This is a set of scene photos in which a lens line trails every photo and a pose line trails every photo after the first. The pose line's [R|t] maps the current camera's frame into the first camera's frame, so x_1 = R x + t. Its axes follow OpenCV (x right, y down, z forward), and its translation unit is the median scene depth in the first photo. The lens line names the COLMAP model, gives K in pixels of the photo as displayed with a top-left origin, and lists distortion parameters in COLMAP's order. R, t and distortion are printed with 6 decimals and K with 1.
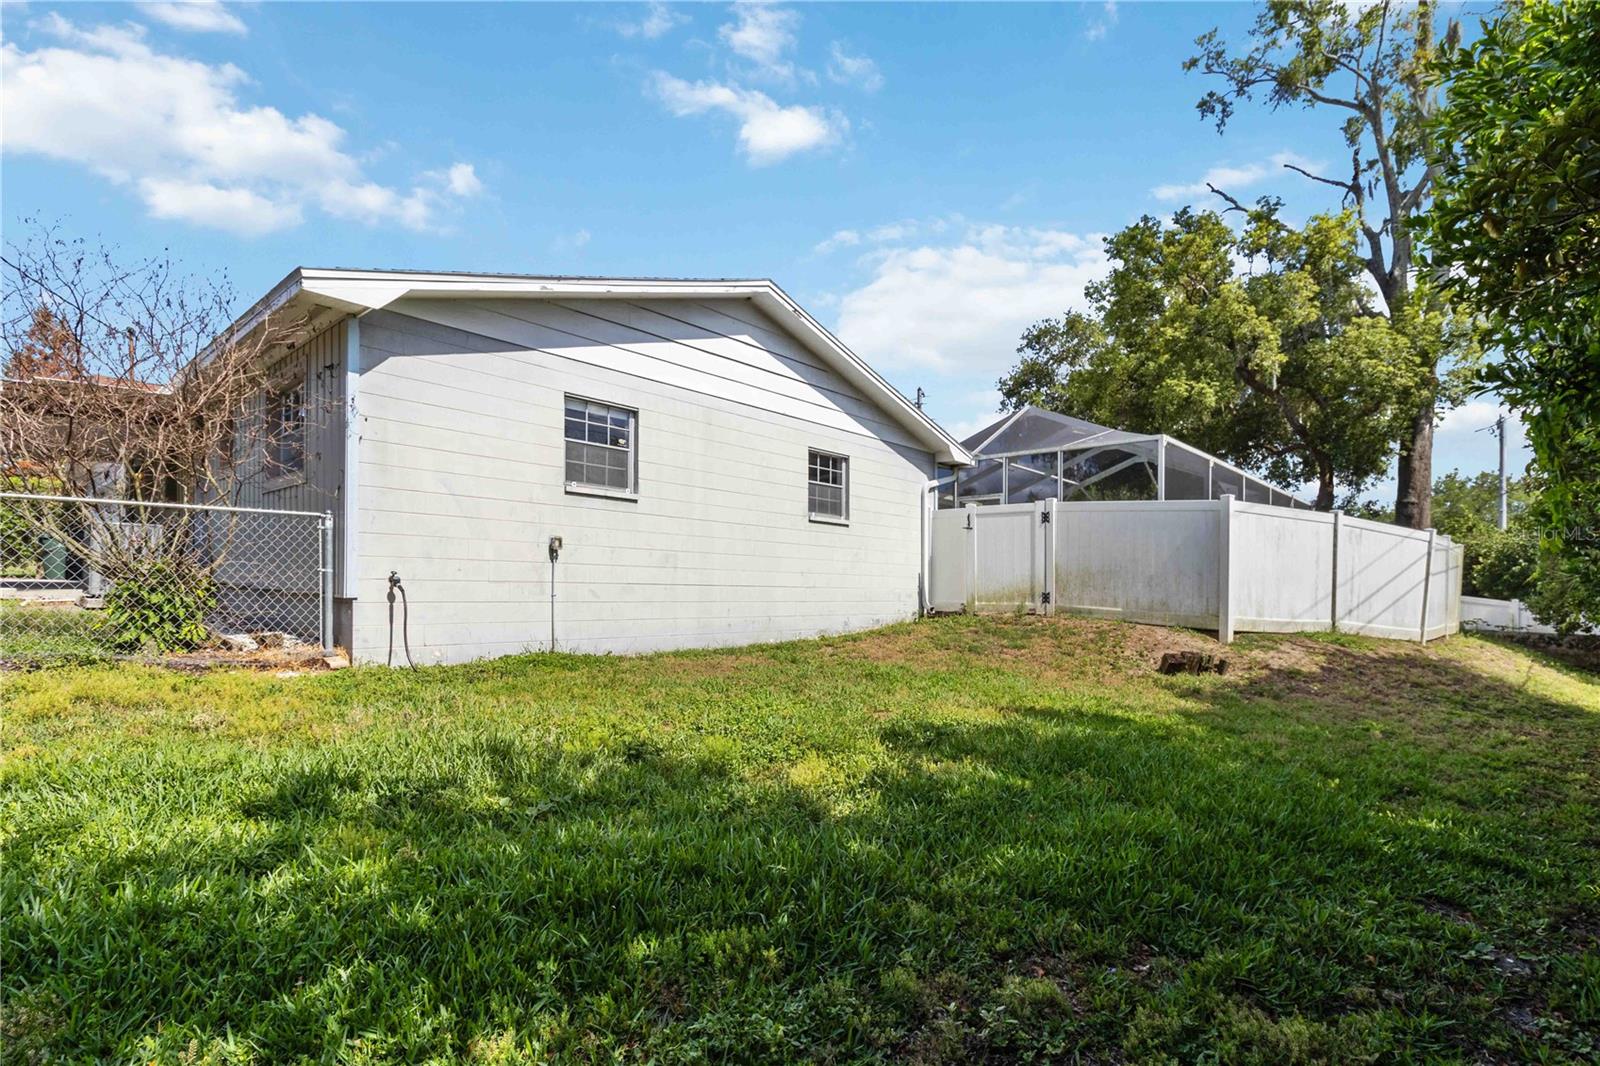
lens RADIAL K [[761.9, 0, 802.6], [0, 761.9, 589.2], [0, 0, 1]] dist [-0.002475, -0.000074]
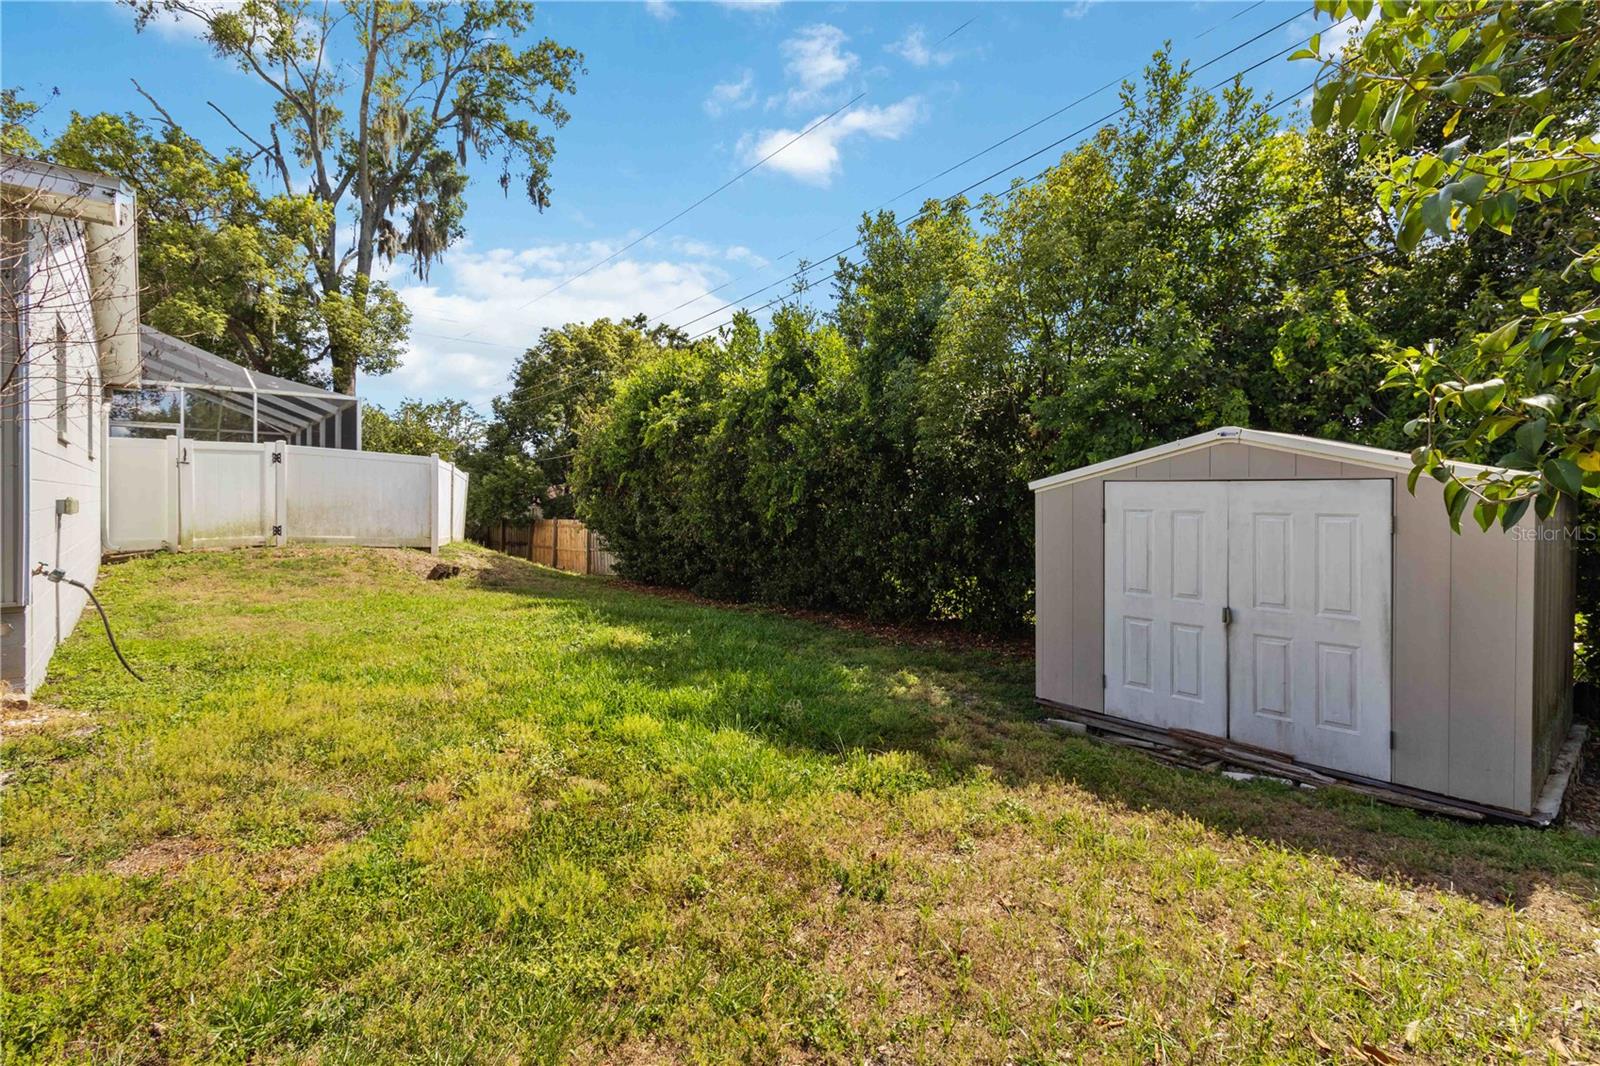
lens RADIAL K [[736.0, 0, 798.1], [0, 736.0, 505.2], [0, 0, 1]] dist [-0.000412, -0.000025]
pose [[0.126769, -0.026667, 0.991574, -0.562790], [-0.002695, 0.999626, 0.027228, -0.049394], [-0.991929, -0.006124, 0.126649, 0.098266]]
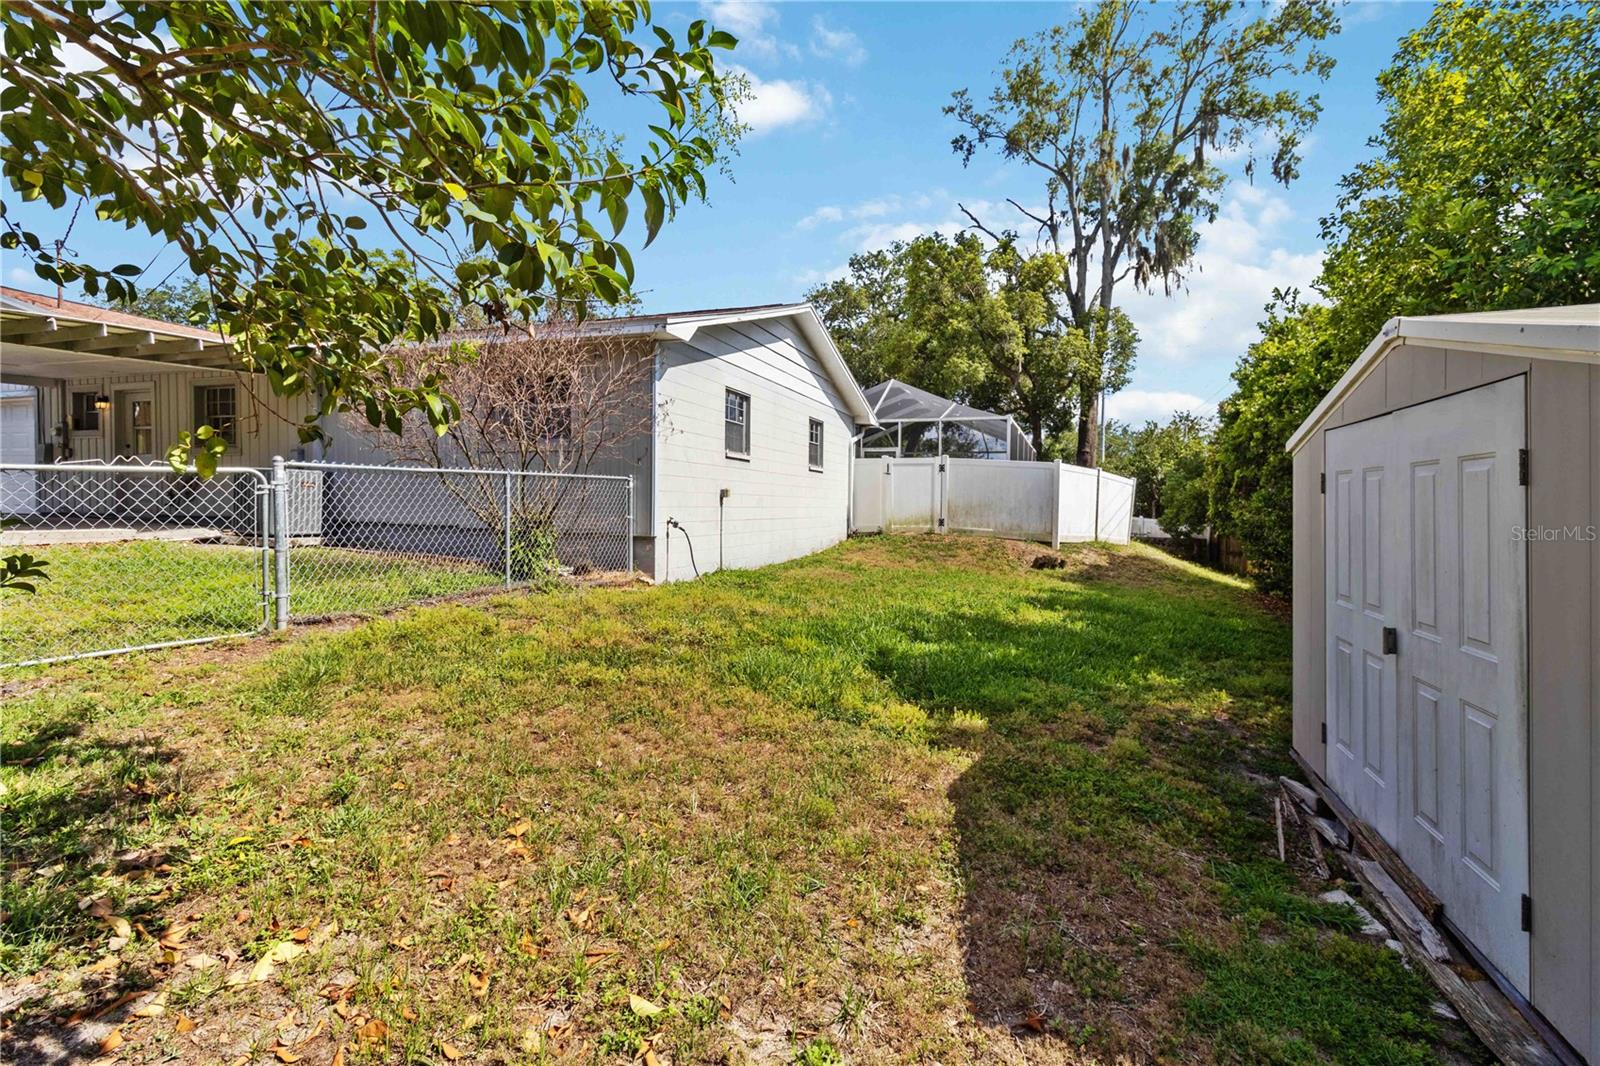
lens RADIAL K [[734.4, 0, 811.1], [0, 734.4, 526.5], [0, 0, 1]] dist [-0.003437, 0.000219]
pose [[0.921653, -0.015211, 0.387717, -0.410817], [0.001861, 0.999393, 0.034786, -0.026806], [-0.388011, -0.031339, 0.921122, -0.193534]]
